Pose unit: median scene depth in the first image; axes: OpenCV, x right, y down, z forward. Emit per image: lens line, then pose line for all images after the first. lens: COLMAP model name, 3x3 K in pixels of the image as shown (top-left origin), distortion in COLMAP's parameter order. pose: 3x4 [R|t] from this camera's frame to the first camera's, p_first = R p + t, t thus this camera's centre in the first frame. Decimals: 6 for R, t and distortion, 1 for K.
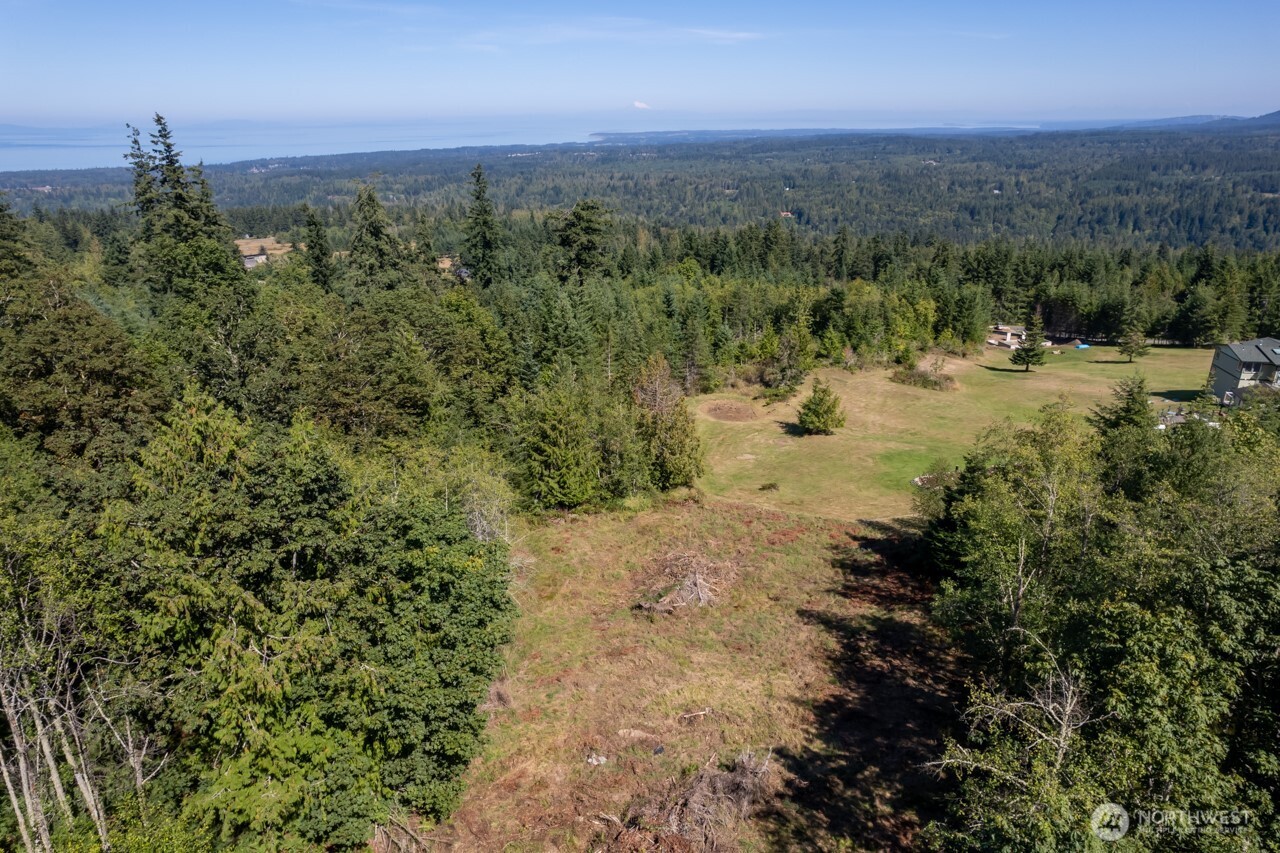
lens RADIAL K [[817.9, 0, 646.4], [0, 817.9, 426.0], [0, 0, 1]] dist [-0.075724, 0.081063]
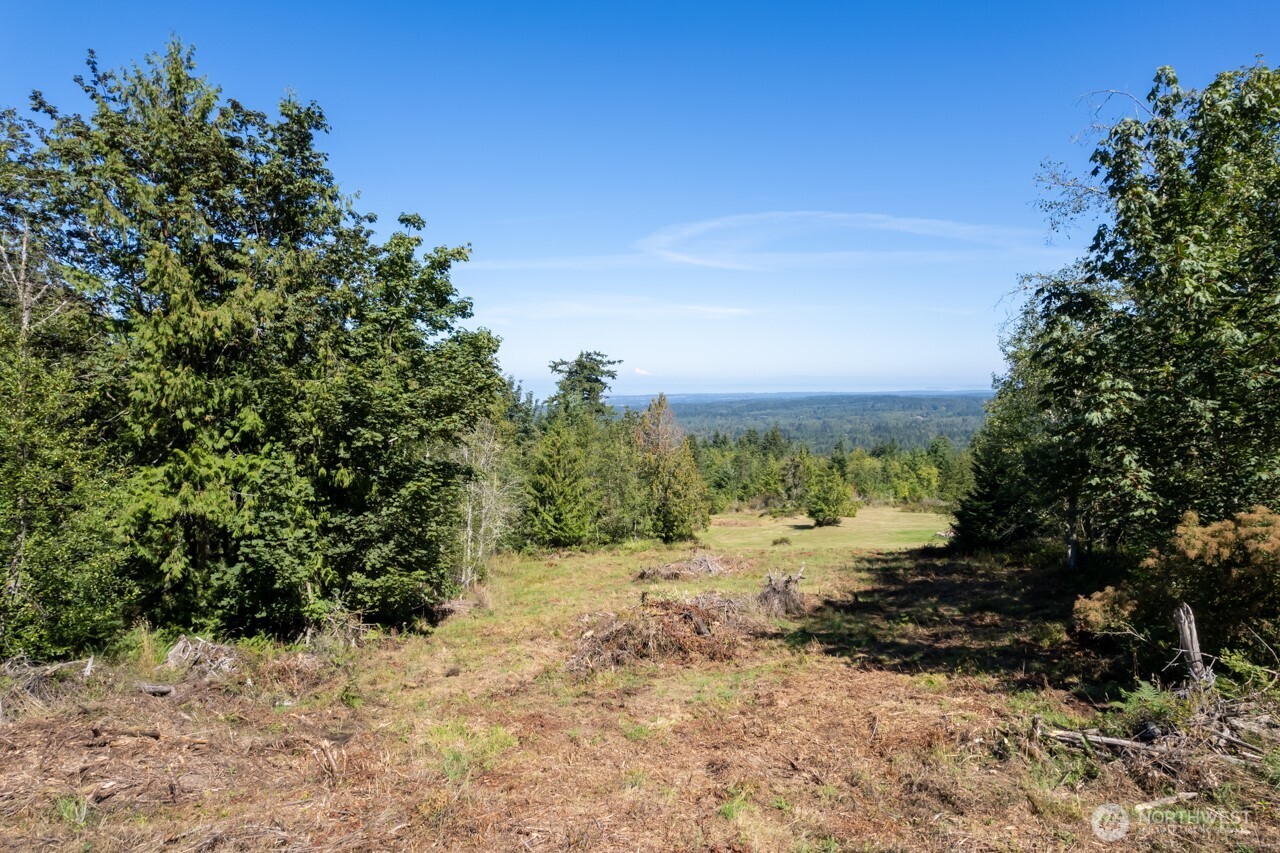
lens RADIAL K [[817.9, 0, 646.4], [0, 817.9, 430.8], [0, 0, 1]] dist [-0.075724, 0.081063]
pose [[0.999986, 0.005279, 0.000267, -0.001460], [-0.004952, 0.953320, -0.301922, 0.105250], [-0.001848, 0.301916, 0.953333, 0.035781]]
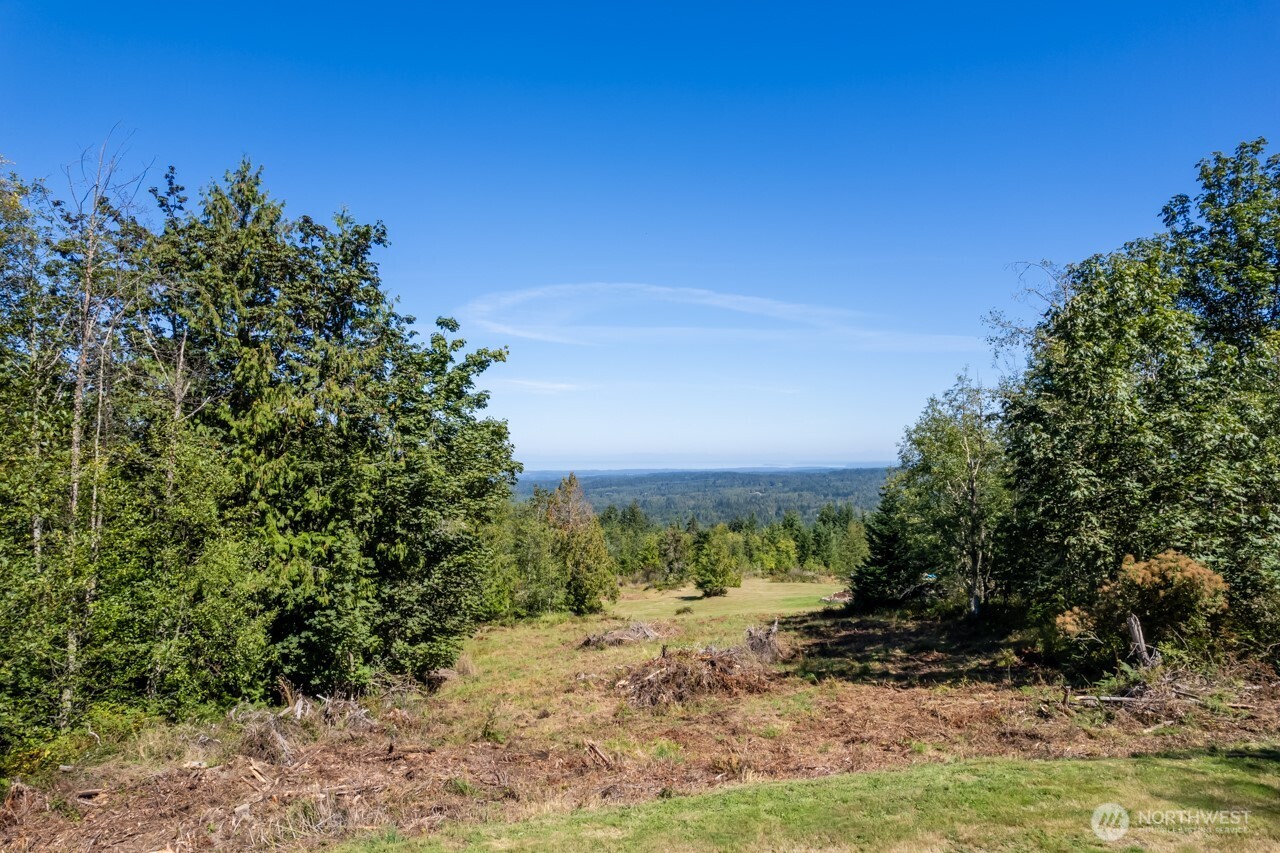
lens RADIAL K [[817.9, 0, 644.8], [0, 817.9, 434.7], [0, 0, 1]] dist [-0.075724, 0.081063]
pose [[0.982208, 0.012379, 0.187385, -0.037972], [0.060995, 0.922698, -0.380667, 0.112717], [-0.177612, 0.385324, 0.905527, 0.012608]]
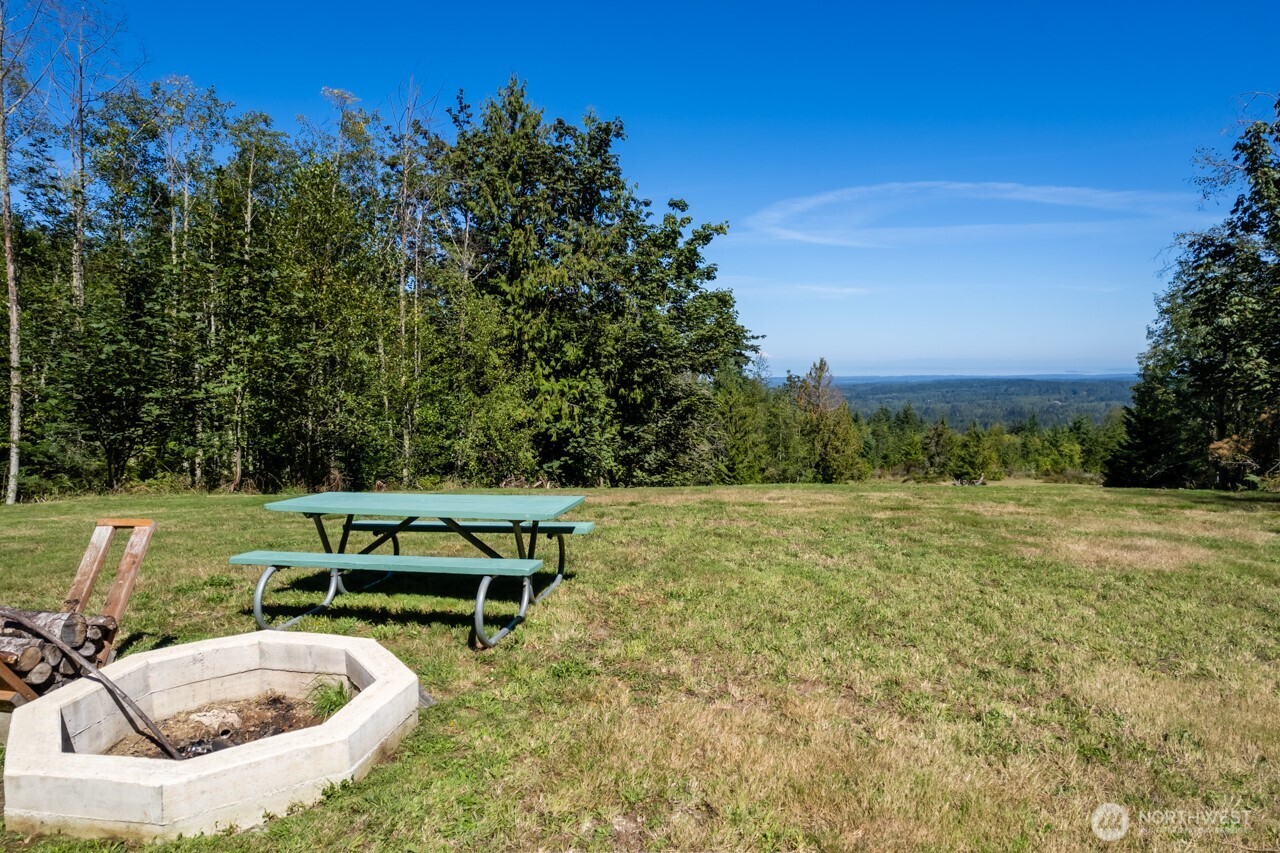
lens RADIAL K [[817.9, 0, 646.0], [0, 817.9, 434.2], [0, 0, 1]] dist [-0.075724, 0.081063]
pose [[0.989200, 0.018432, -0.145411, -0.024297], [-0.058044, 0.960220, -0.273146, 0.132365], [0.134591, 0.278637, 0.950919, -0.008340]]
